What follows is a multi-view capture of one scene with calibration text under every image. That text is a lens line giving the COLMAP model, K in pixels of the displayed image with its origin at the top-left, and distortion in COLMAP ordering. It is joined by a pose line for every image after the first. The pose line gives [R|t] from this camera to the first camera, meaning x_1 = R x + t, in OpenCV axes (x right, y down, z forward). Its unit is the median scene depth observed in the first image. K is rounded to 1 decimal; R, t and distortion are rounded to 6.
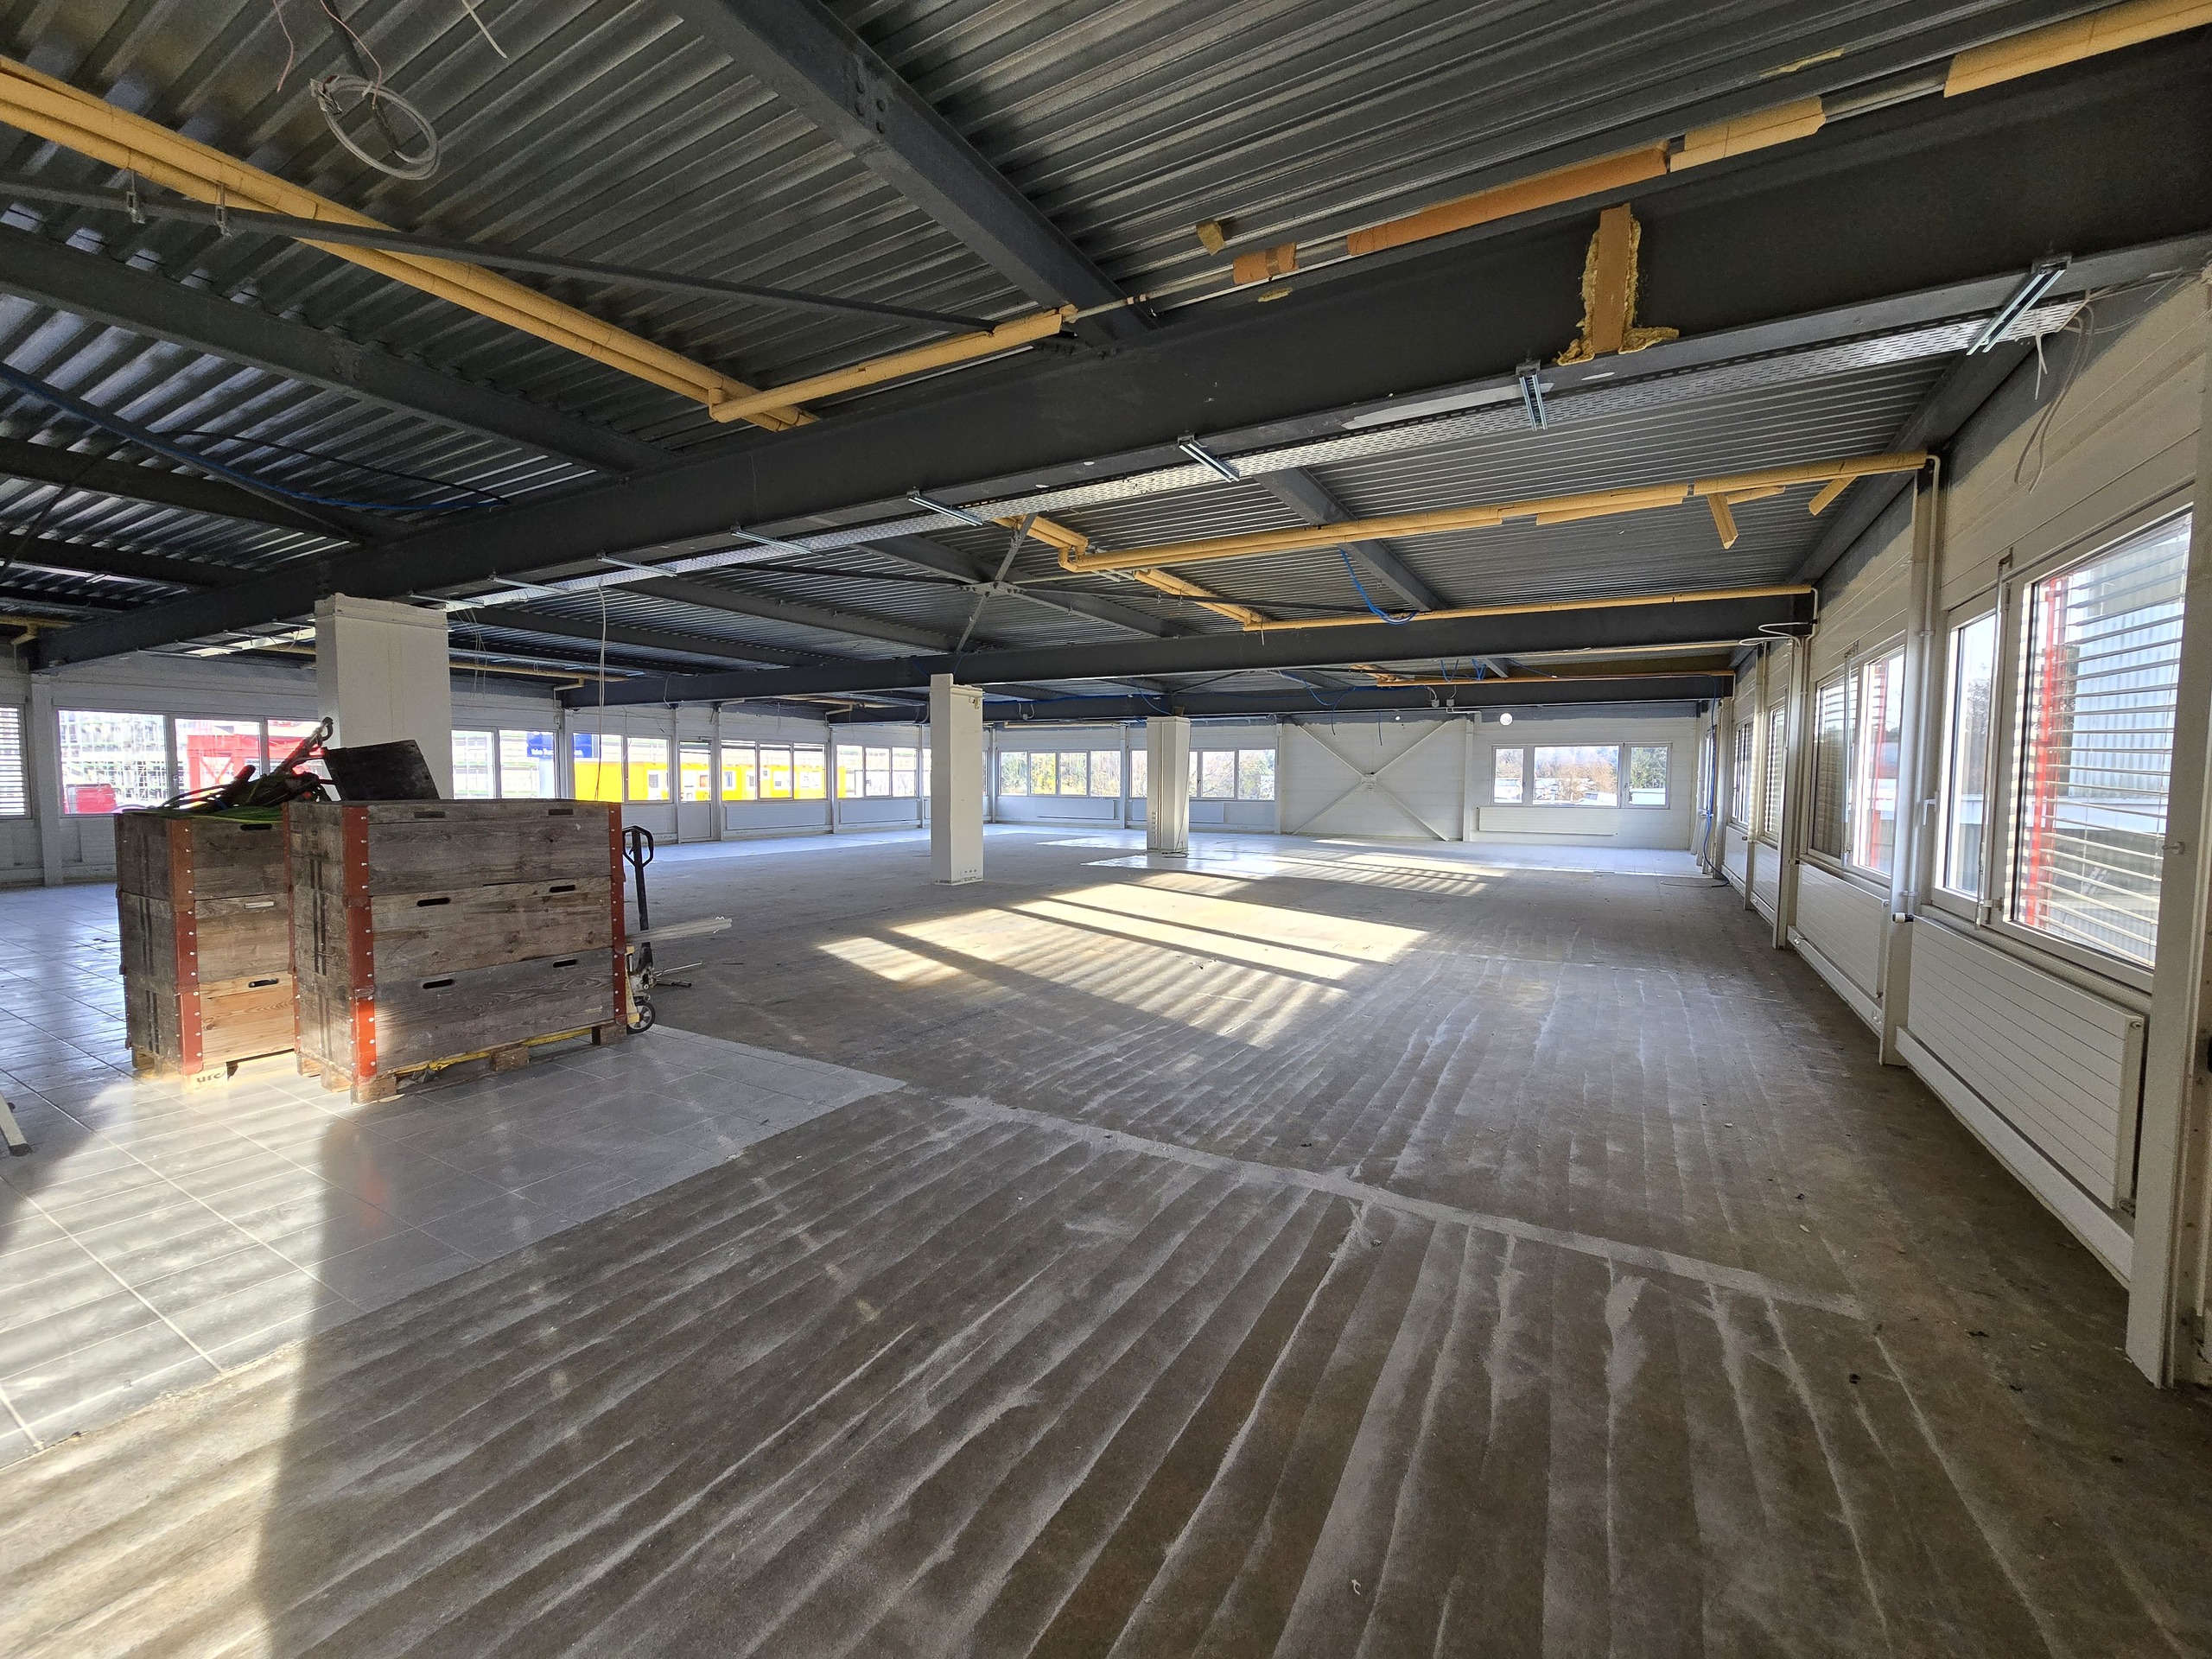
lens RADIAL K [[904.8, 0, 1103.2], [0, 904.8, 837.4], [0, 0, 1]] dist [0.001444, -0.000046]
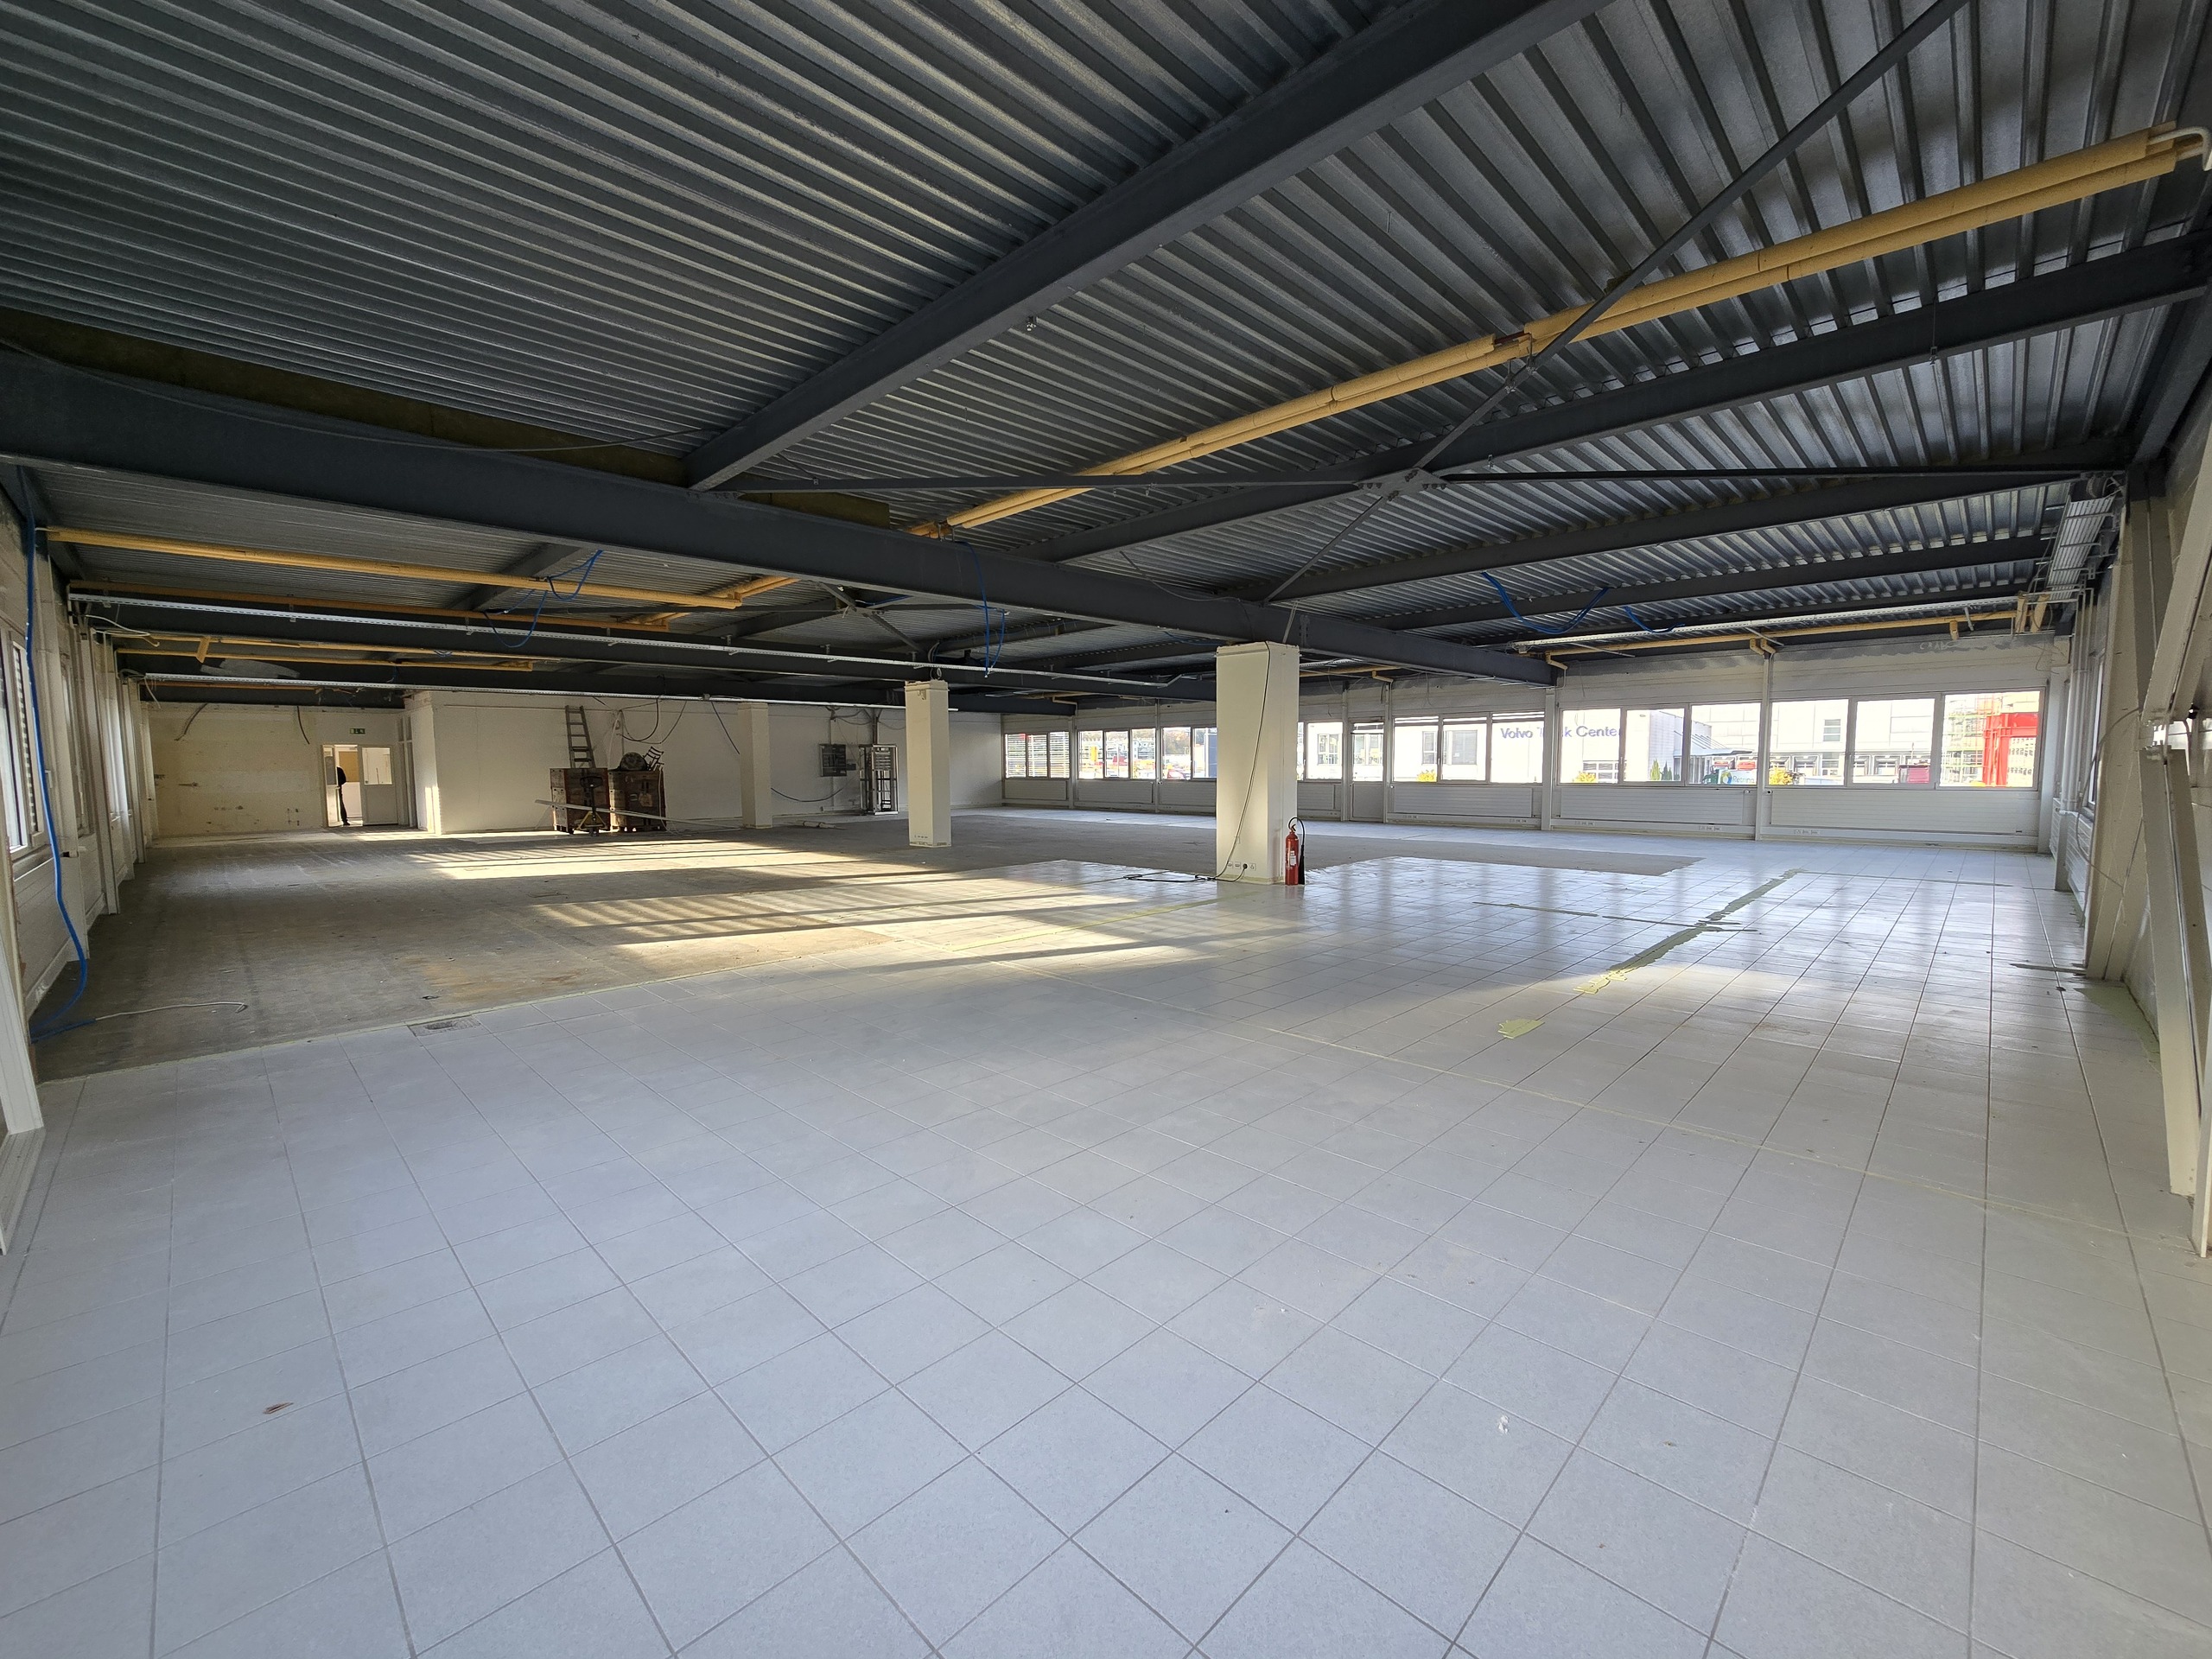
lens RADIAL K [[904.8, 0, 1103.2], [0, 904.8, 837.4], [0, 0, 1]] dist [0.001444, -0.000046]
pose [[-0.249460, 0.076259, -0.965378, 0.626988], [-0.054412, 0.994216, 0.092597, -0.058819], [0.966855, 0.075627, -0.243868, 1.018574]]
